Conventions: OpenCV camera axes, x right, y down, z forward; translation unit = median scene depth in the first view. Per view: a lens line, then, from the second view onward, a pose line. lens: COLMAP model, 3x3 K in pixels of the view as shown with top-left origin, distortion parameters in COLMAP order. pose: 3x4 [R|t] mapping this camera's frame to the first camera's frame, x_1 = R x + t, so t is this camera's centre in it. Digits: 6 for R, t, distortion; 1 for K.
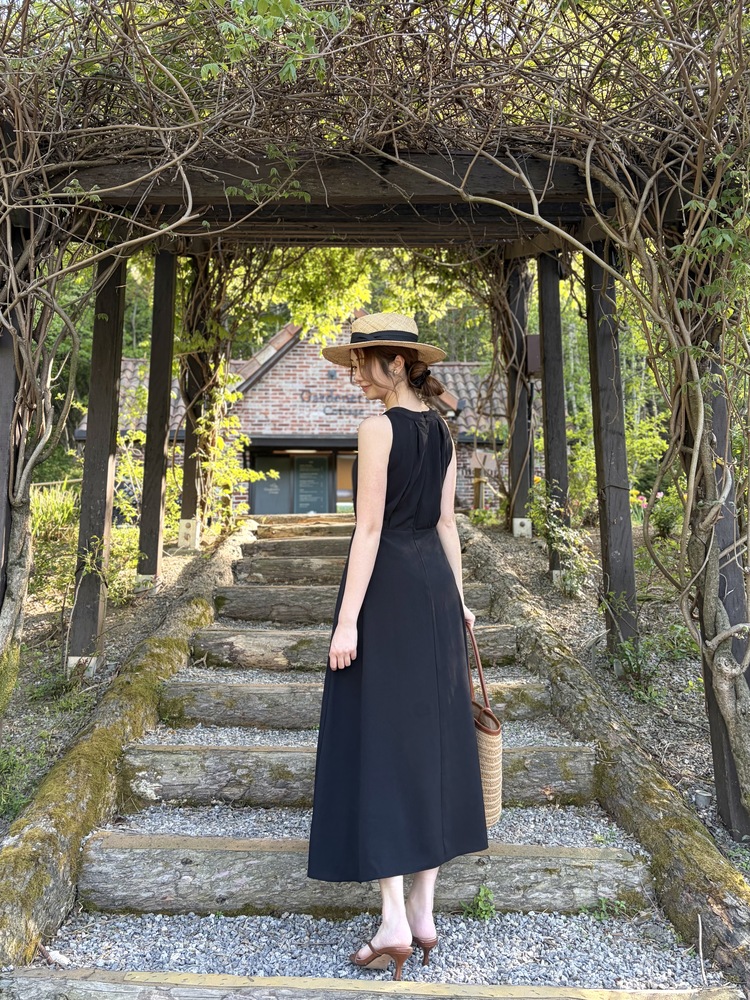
lens RADIAL K [[891.3, 0, 370.0], [0, 891.3, 430.2], [0, 0, 1]] dist [0.088981, -0.085881]
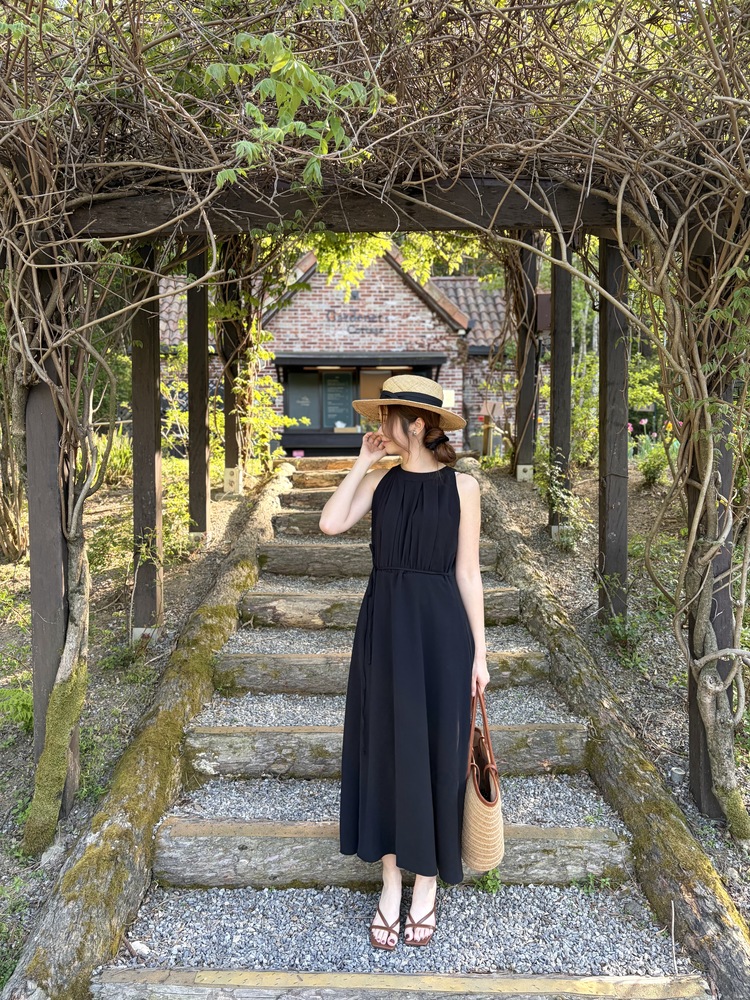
lens RADIAL K [[750.2, 0, 386.7], [0, 750.2, 482.2], [0, 0, 1]] dist [0.098138, -0.085029]
pose [[0.999999, -0.001197, 0.000264, -0.011093], [0.001097, 0.970027, 0.242993, -0.196626], [-0.000547, -0.242993, 0.970028, 0.120061]]
